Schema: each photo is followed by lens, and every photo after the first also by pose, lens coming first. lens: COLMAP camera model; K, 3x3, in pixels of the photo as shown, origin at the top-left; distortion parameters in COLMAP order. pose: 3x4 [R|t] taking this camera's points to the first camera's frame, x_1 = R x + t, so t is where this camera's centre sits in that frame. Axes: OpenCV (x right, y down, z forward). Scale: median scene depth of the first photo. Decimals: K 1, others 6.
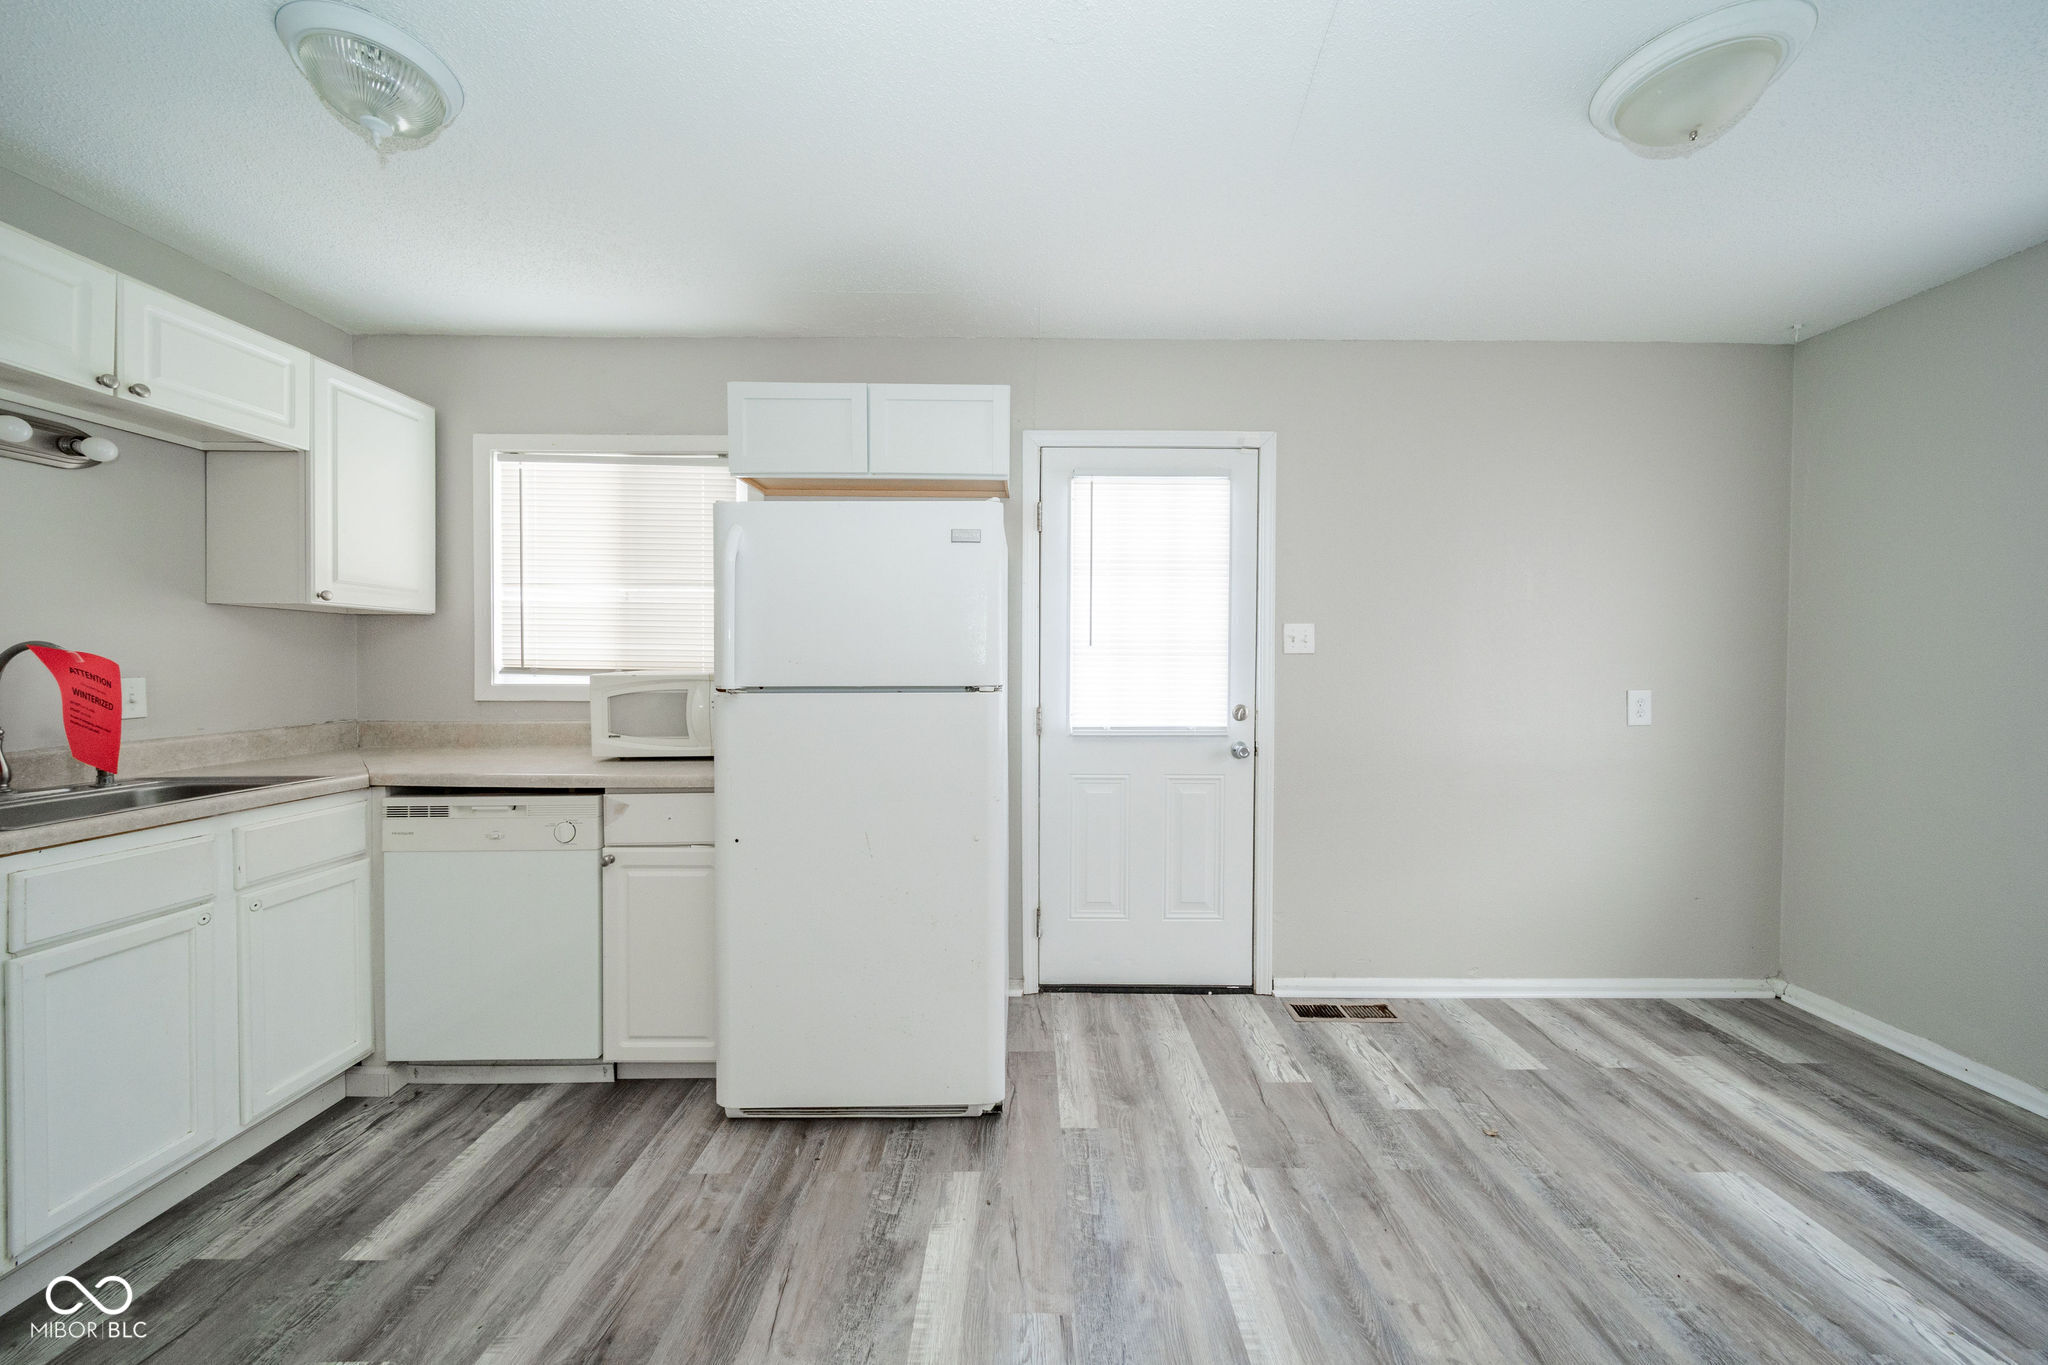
lens RADIAL K [[741.5, 0, 1024.4], [0, 741.5, 671.4], [0, 0, 1]] dist [-0.000117, -0.000865]
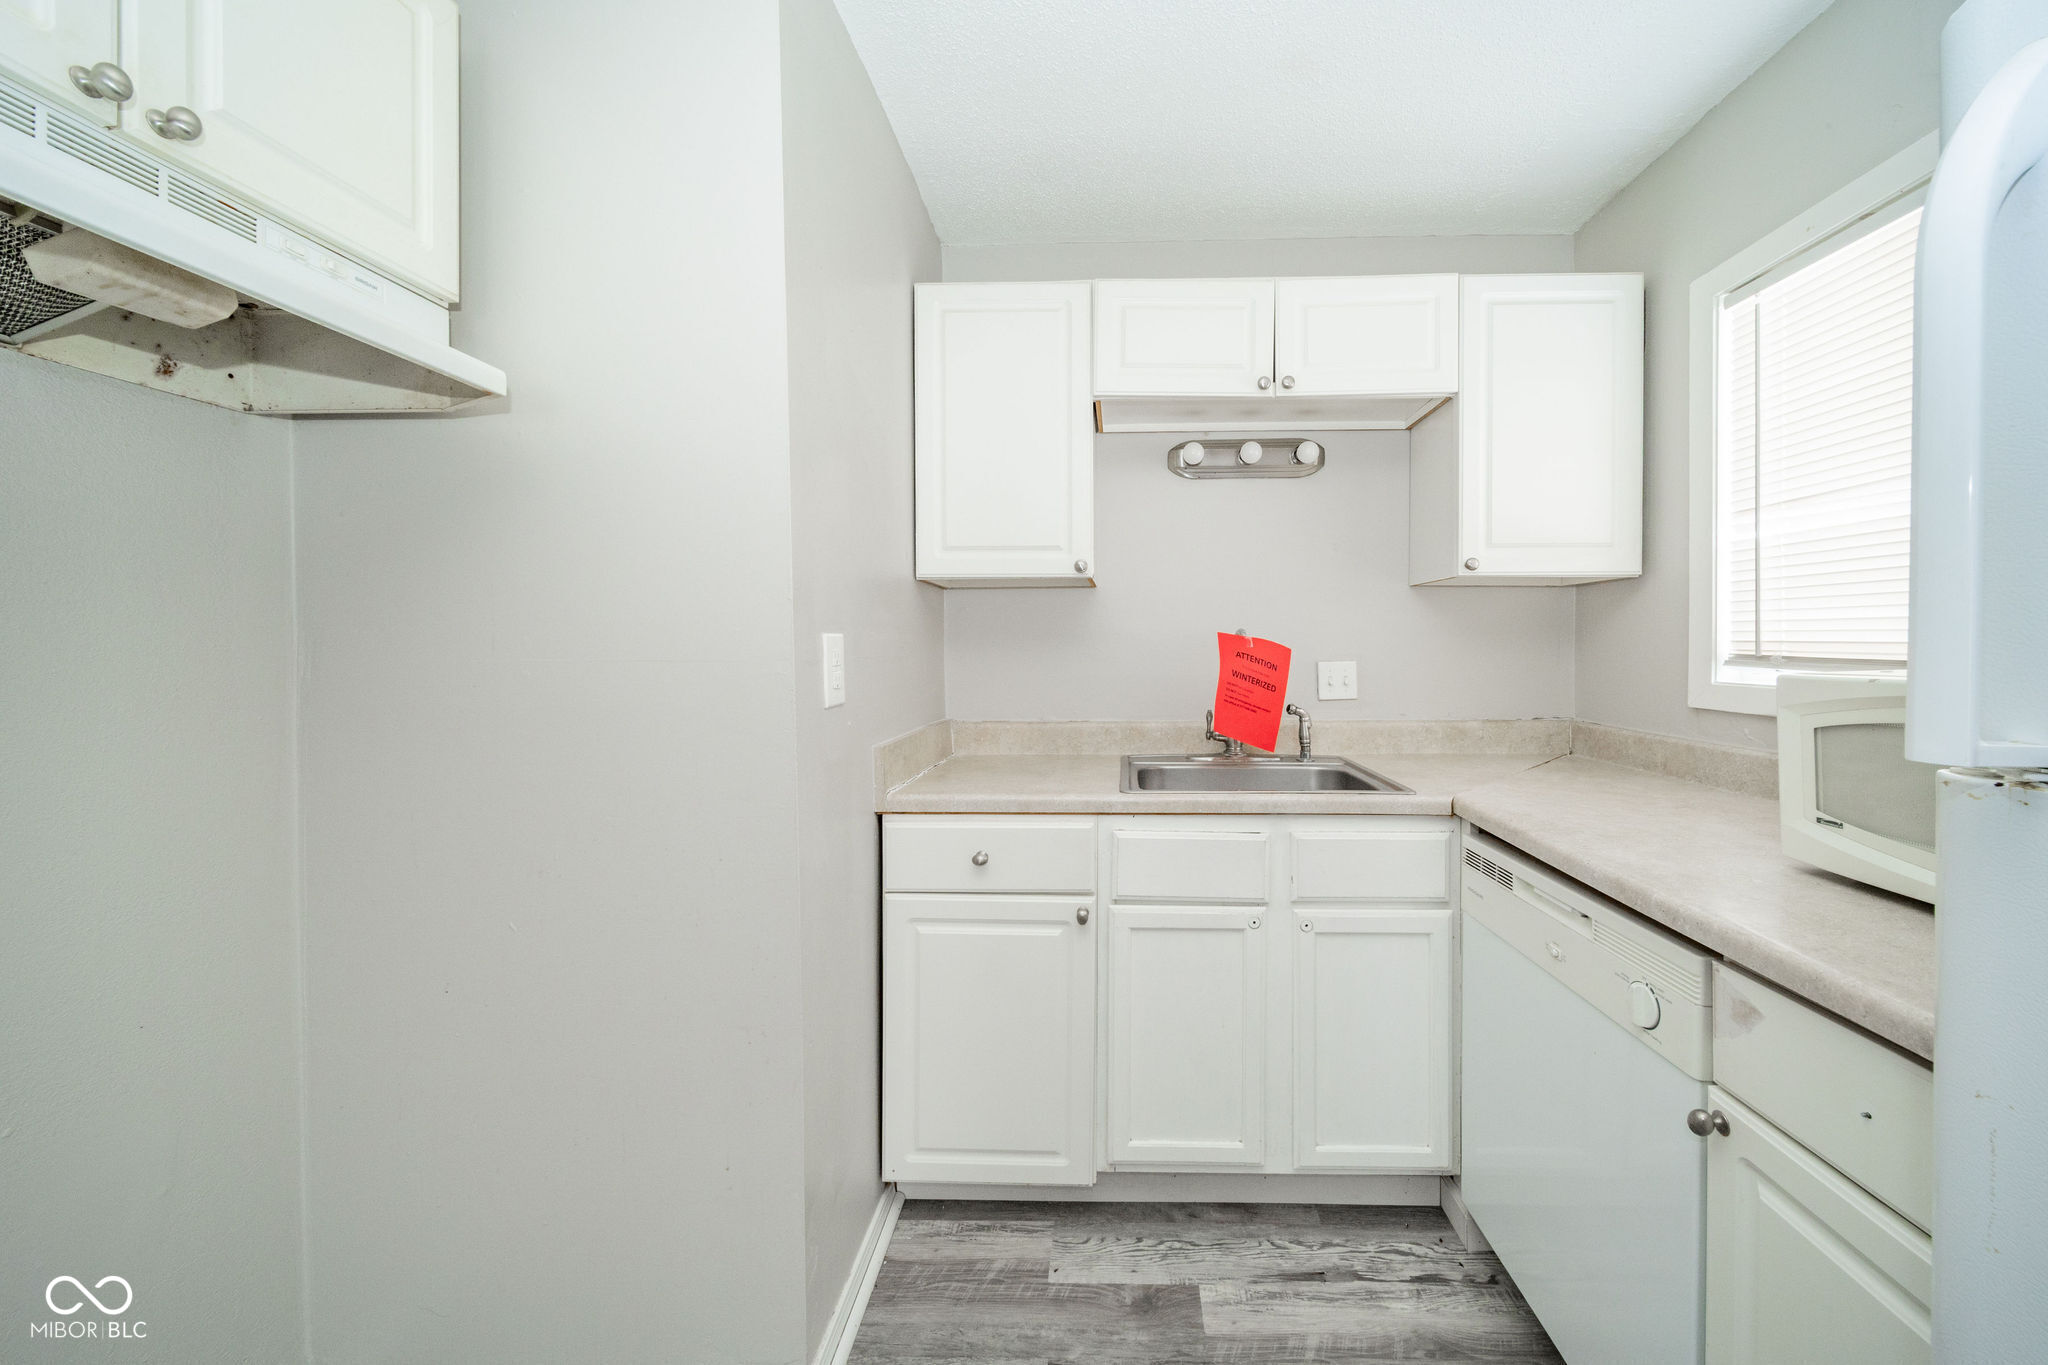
lens RADIAL K [[741.5, 0, 1097.2], [0, 741.5, 645.9], [0, 0, 1]] dist [-0.000117, -0.000865]
pose [[-0.008733, 0.002624, -0.999958, -0.111498], [-0.008746, 0.999958, 0.002701, -0.010101], [0.999924, 0.008769, -0.008710, 0.520536]]
